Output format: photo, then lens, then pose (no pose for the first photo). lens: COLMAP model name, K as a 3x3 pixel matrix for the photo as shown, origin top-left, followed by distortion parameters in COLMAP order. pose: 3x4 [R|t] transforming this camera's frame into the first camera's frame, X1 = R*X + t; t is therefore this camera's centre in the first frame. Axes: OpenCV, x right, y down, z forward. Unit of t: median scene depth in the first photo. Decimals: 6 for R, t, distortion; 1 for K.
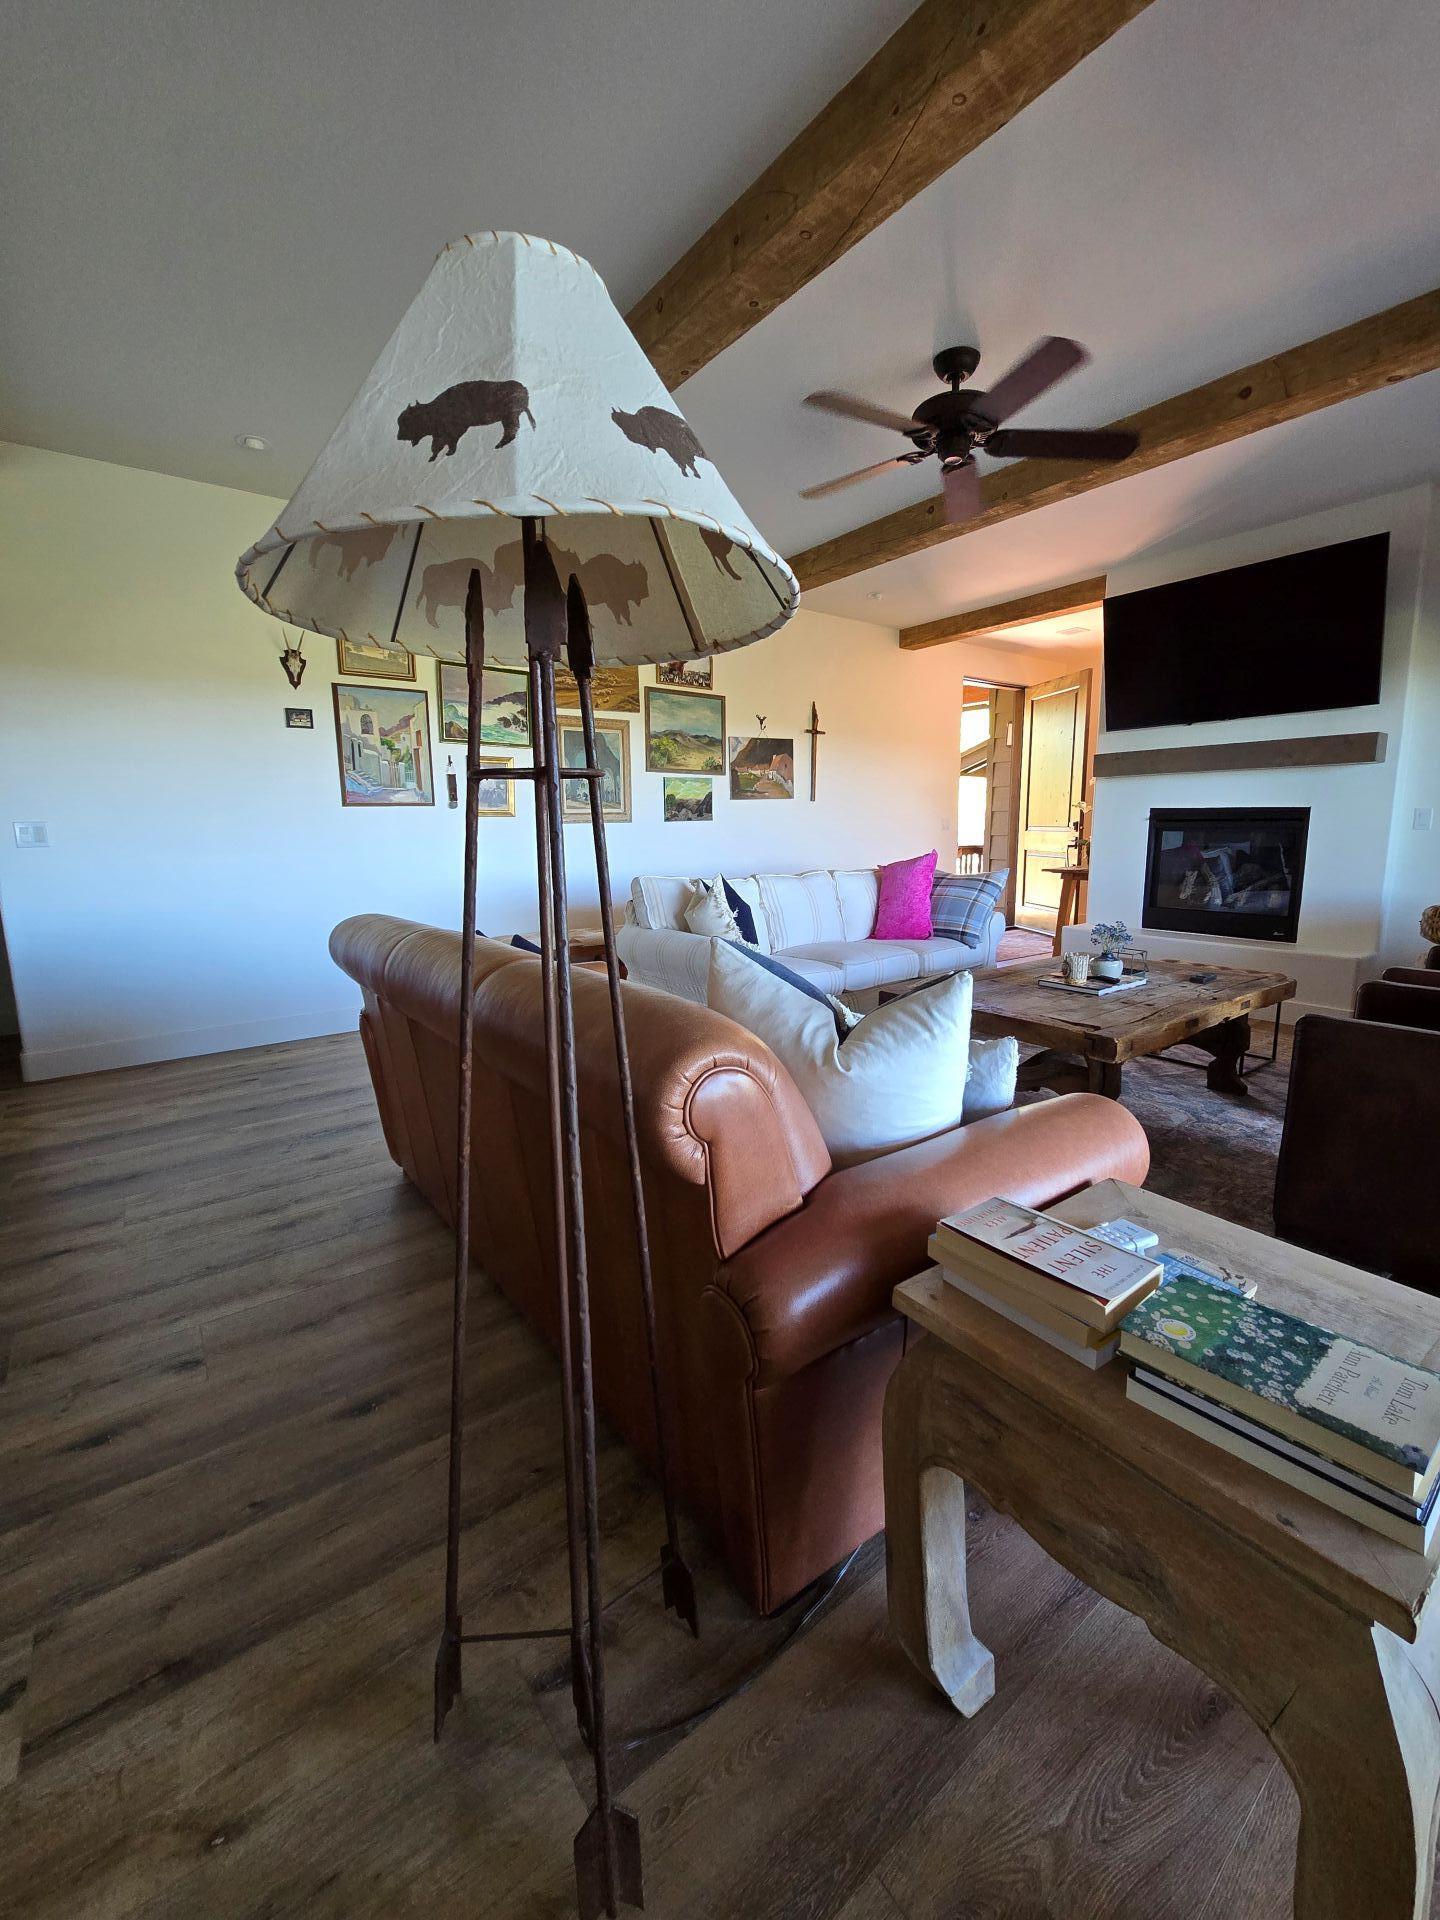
lens RADIAL K [[783.7, 0, 731.0], [0, 783.7, 944.9], [0, 0, 1]] dist [-0.000342, -0.000043]
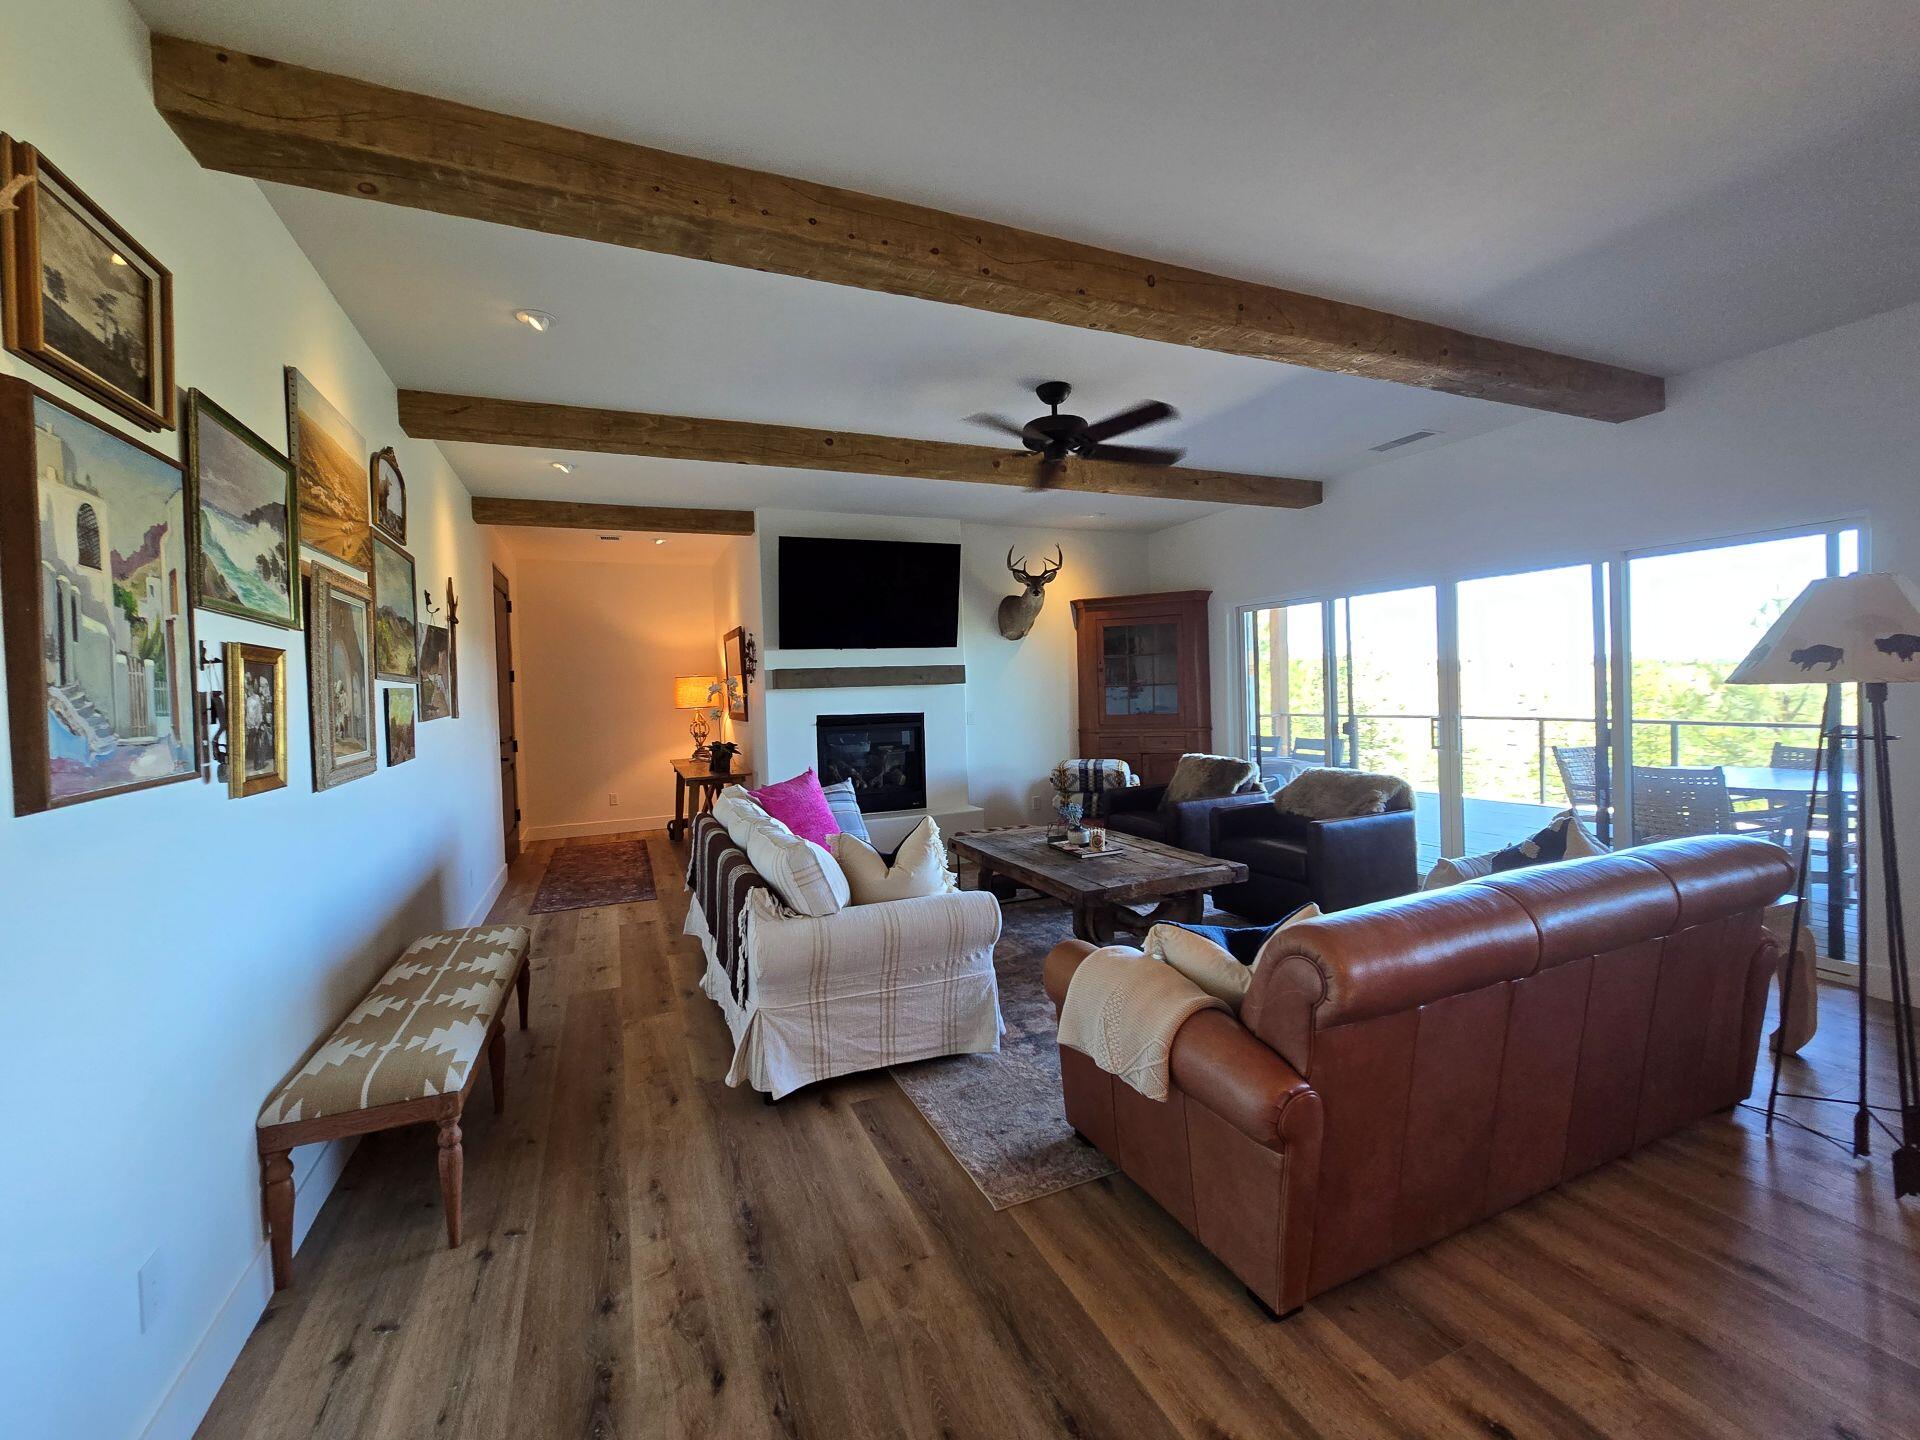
lens RADIAL K [[789.8, 0, 957.6], [0, 789.8, 701.9], [0, 0, 1]] dist [0.002582, 0.000275]
pose [[0.239121, -0.015558, 0.970865, -0.534237], [0.176374, 0.983934, -0.027673, -0.118244], [-0.954837, 0.177853, 0.238023, 0.484653]]
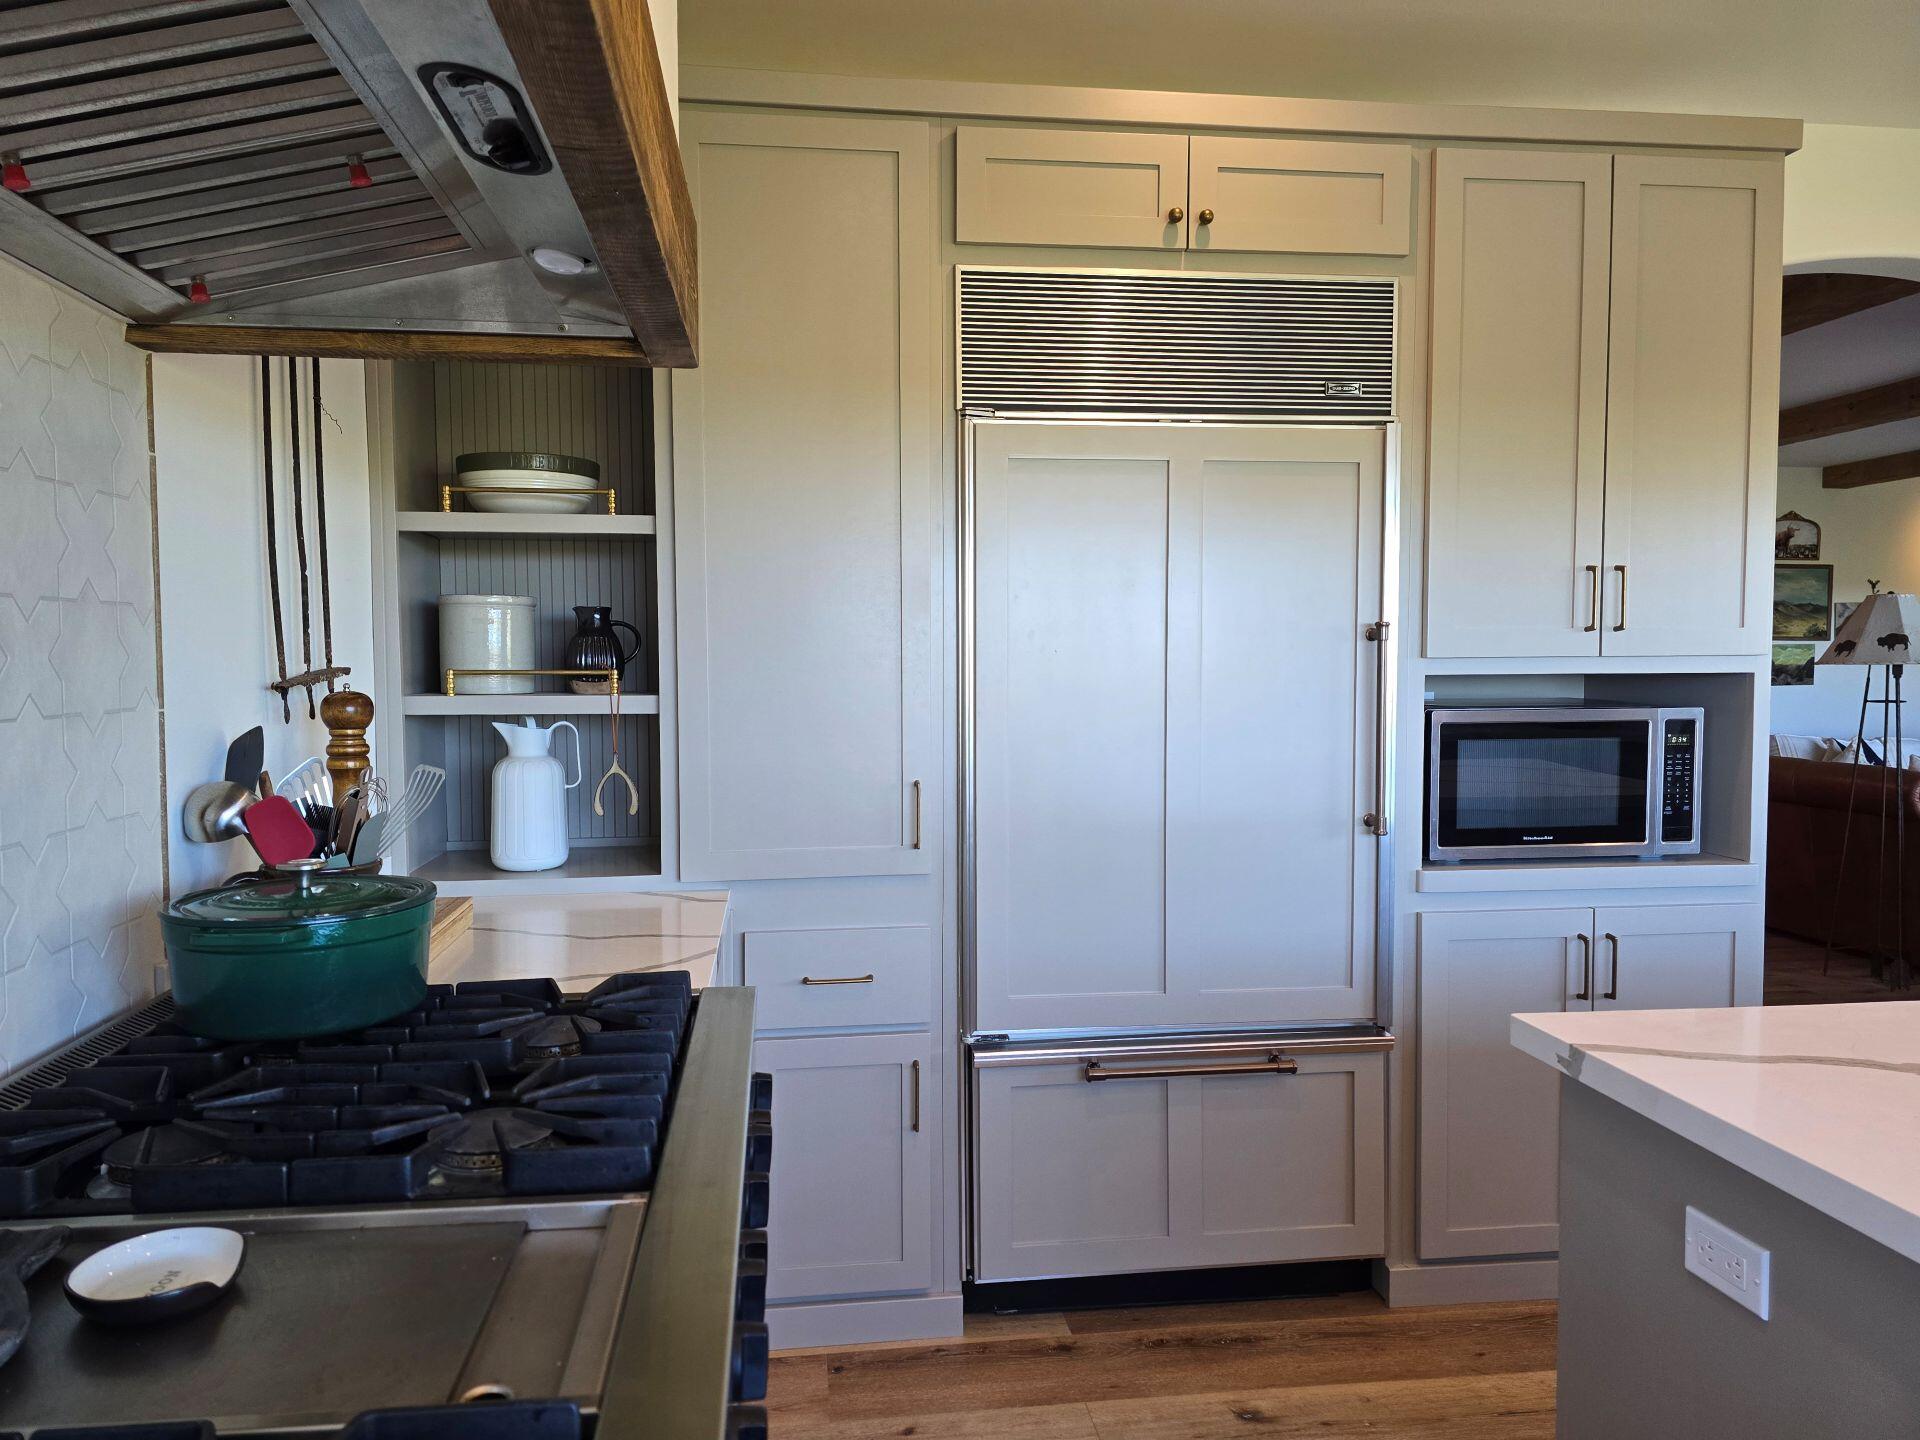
lens RADIAL K [[1289.7, 0, 946.5], [0, 1289.7, 741.1], [0, 0, 1]] dist [0.068577, -0.061099]
pose [[0.869161, 0.035239, -0.493271, -0.167980], [-0.076980, 0.994940, -0.064562, 0.118814], [0.488500, 0.094087, 0.867476, -1.092869]]
